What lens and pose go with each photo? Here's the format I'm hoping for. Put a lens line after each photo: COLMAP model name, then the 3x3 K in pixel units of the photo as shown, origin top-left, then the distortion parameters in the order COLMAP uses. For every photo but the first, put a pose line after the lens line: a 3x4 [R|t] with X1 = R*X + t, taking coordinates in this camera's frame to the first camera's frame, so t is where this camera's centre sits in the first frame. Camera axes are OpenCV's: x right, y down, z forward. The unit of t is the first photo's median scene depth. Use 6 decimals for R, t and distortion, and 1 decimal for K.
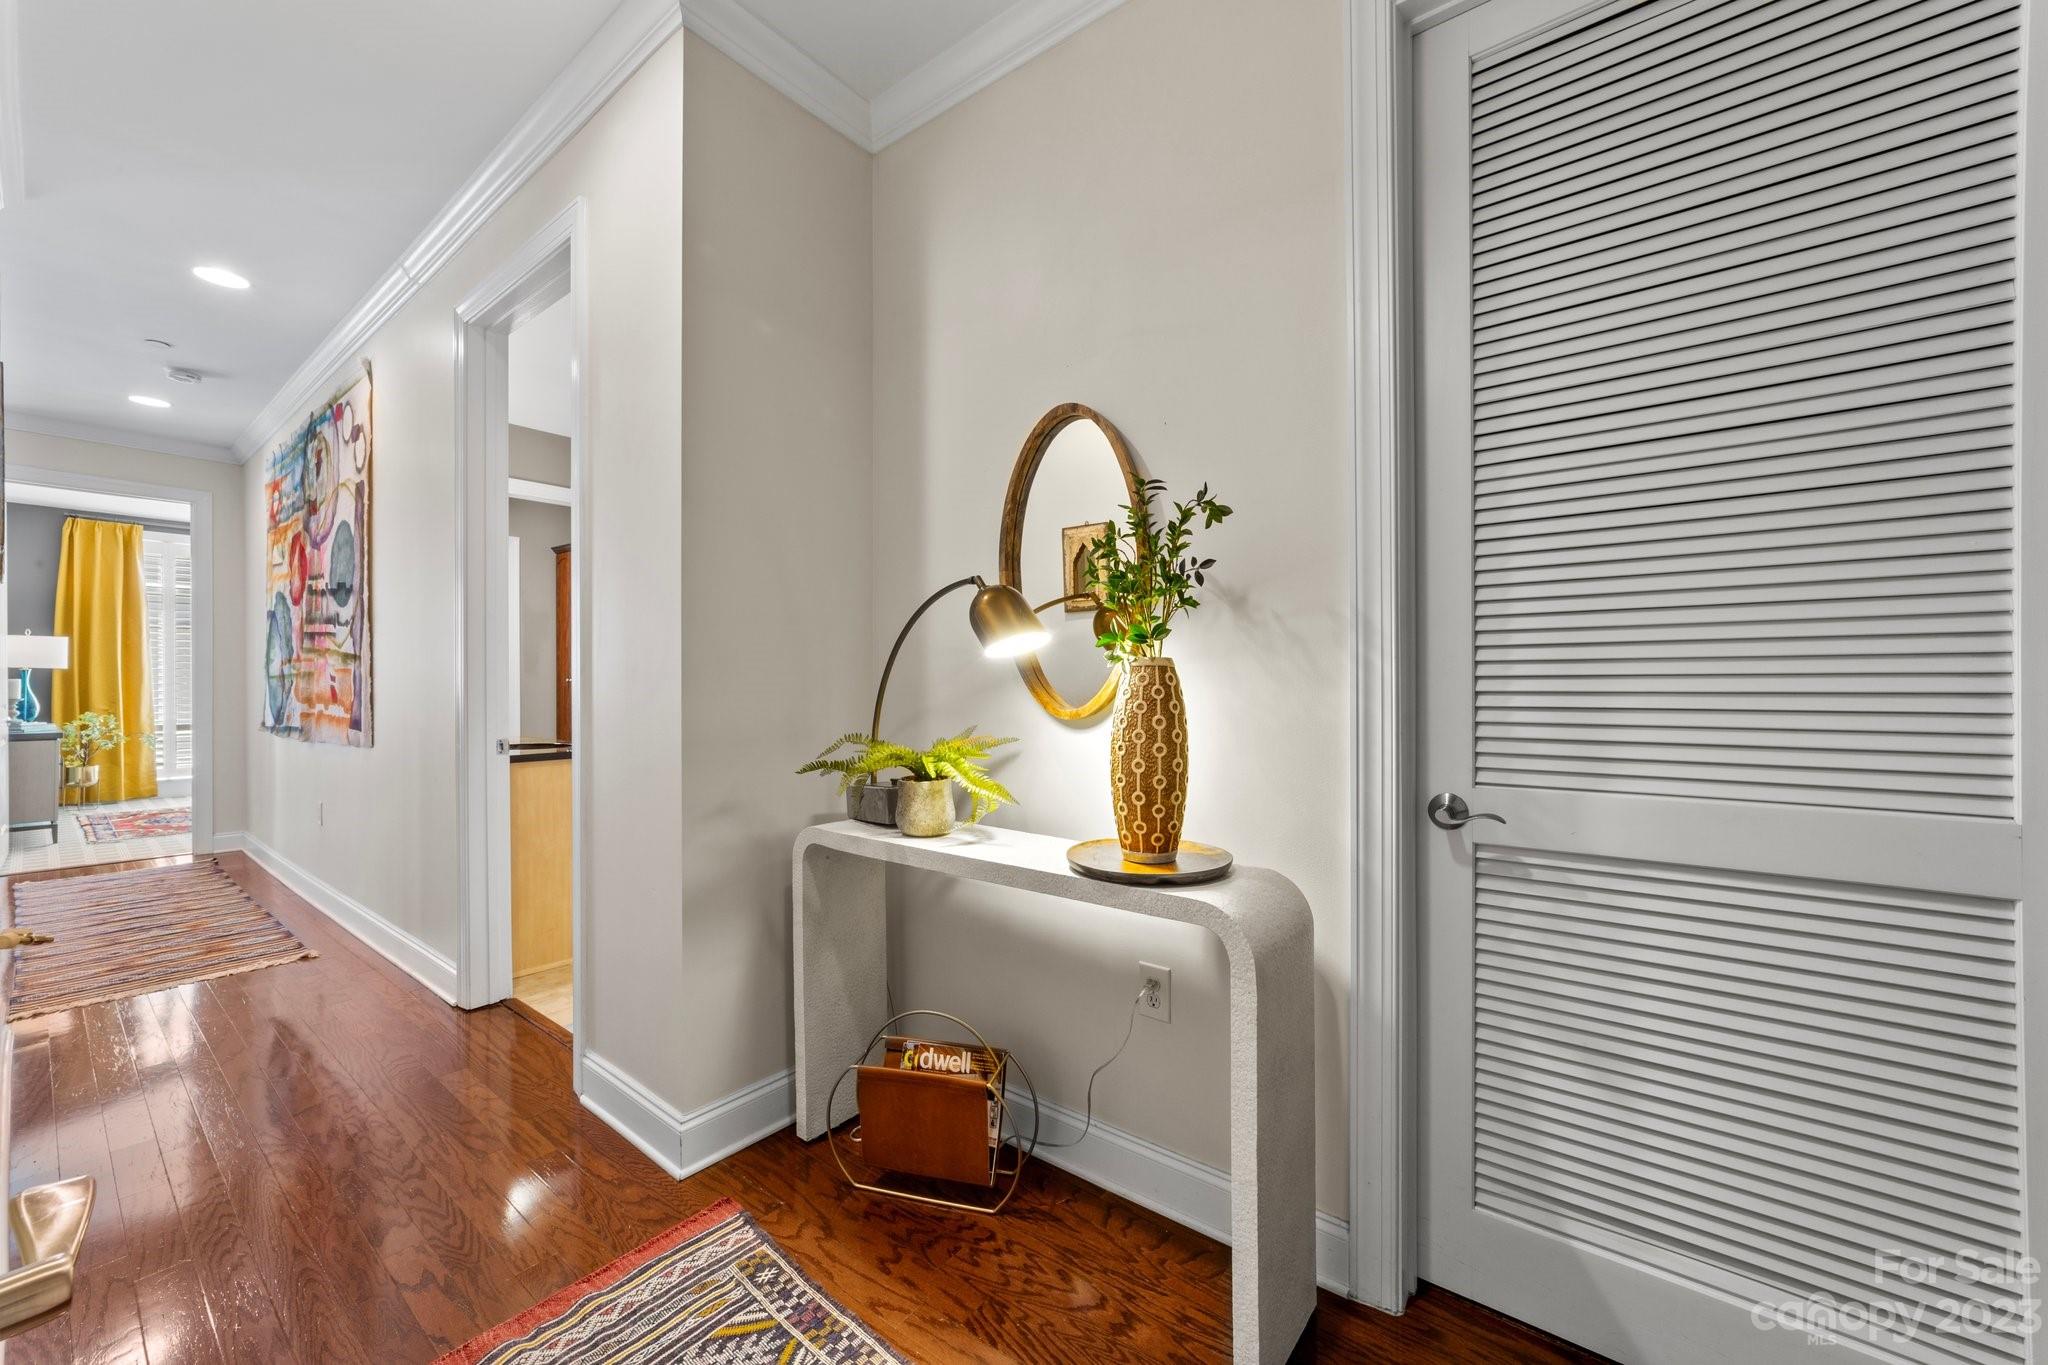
lens RADIAL K [[795.1, 0, 1001.8], [0, 795.1, 685.0], [0, 0, 1]] dist [-0.017423, 0.012240]
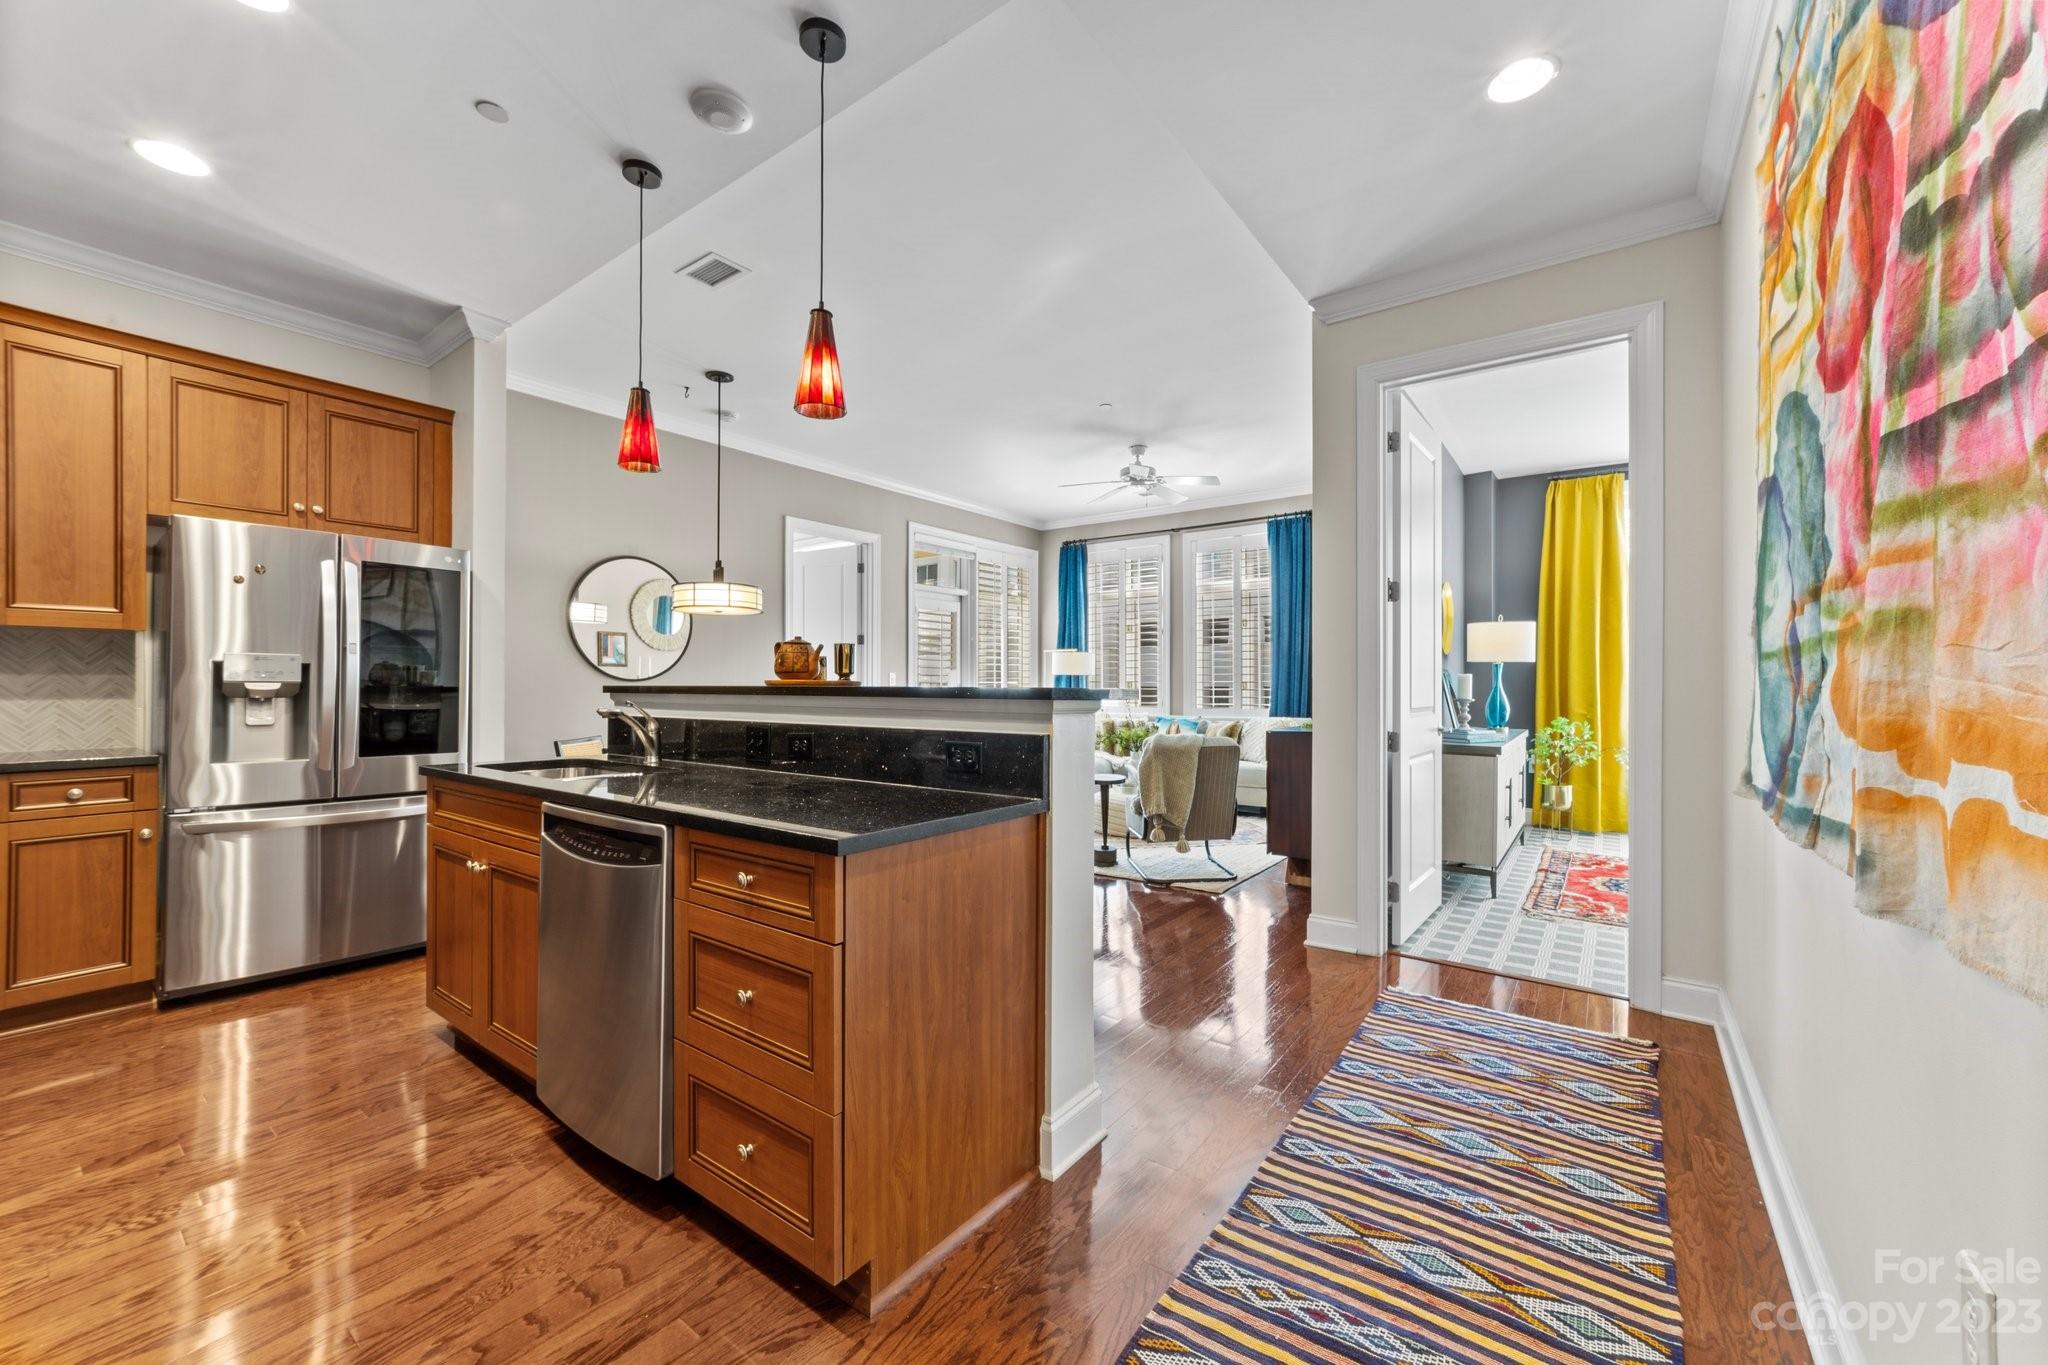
lens RADIAL K [[795.1, 0, 1001.8], [0, 795.1, 685.0], [0, 0, 1]] dist [-0.017423, 0.012240]
pose [[0.026080, 0.001130, -0.999659, -0.572017], [-0.004177, 0.999991, 0.001022, 0.004679], [0.999651, 0.004148, 0.026085, 0.641586]]
